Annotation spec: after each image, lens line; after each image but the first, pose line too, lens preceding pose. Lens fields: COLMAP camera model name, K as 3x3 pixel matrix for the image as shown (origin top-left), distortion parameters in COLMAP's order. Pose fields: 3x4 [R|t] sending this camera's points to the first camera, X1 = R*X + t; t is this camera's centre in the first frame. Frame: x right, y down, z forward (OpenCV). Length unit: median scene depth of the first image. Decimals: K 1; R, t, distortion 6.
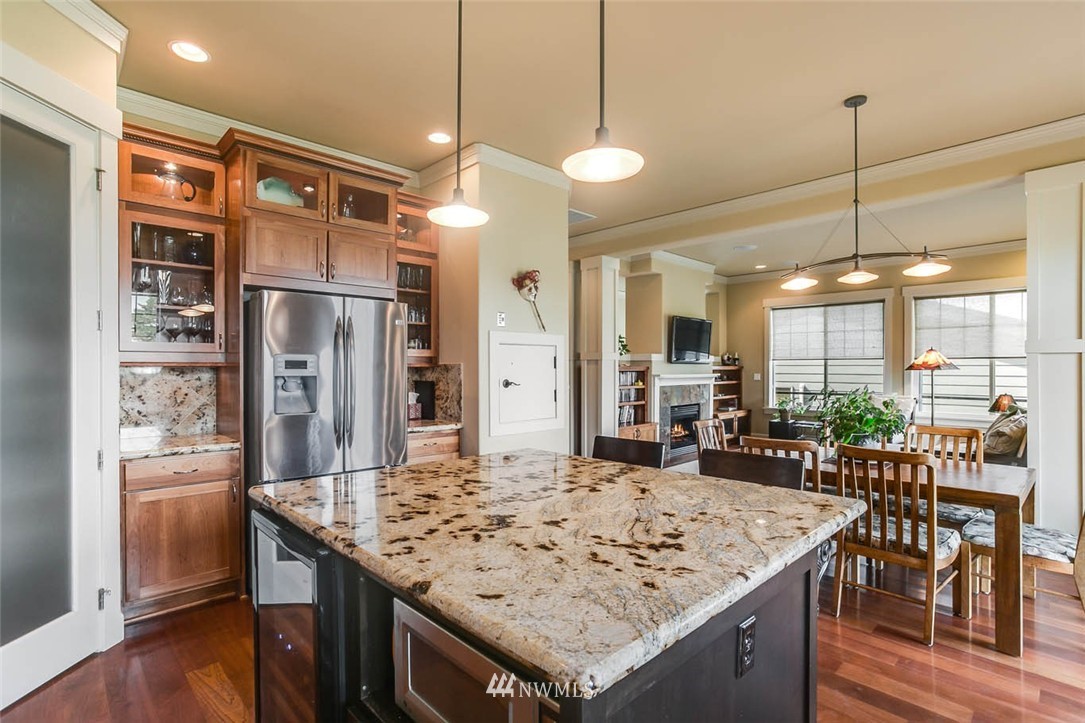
lens RADIAL K [[517.9, 0, 542.2], [0, 517.9, 366.9], [0, 0, 1]] dist [-0.025916, 0.001385]
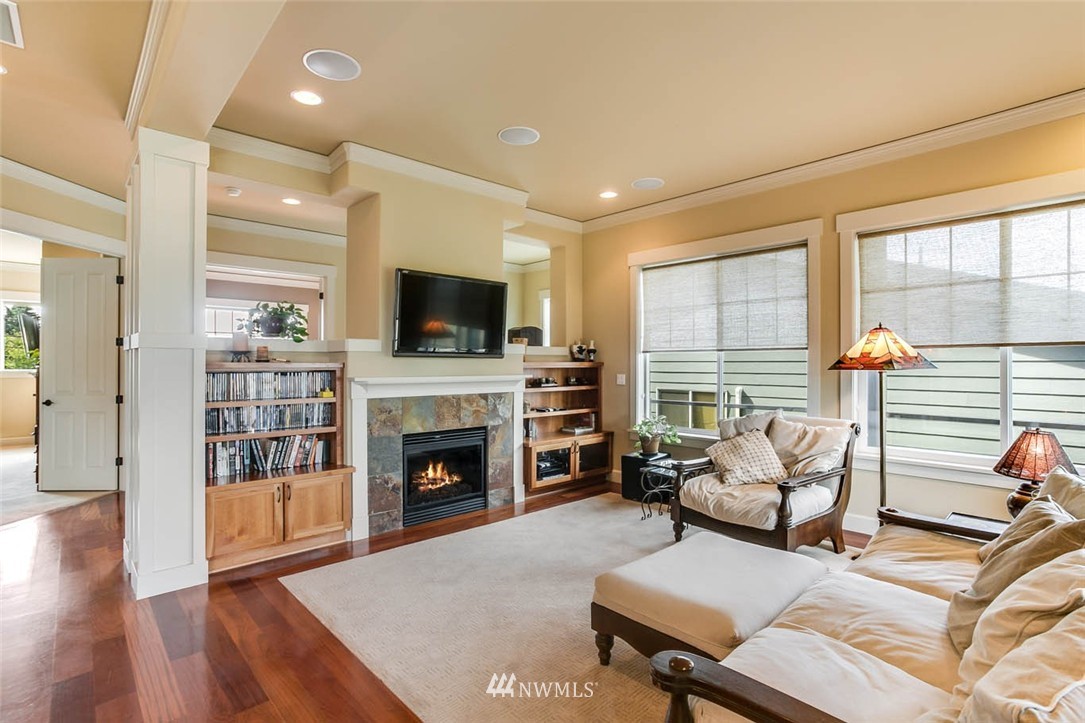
lens RADIAL K [[517.9, 0, 545.6], [0, 517.9, 359.0], [0, 0, 1]] dist [-0.025916, 0.001385]
pose [[0.999586, 0.000075, -0.028767, 0.401227], [-0.000332, 0.999960, -0.008926, 0.000055], [0.028765, 0.008932, 0.999546, 0.438216]]
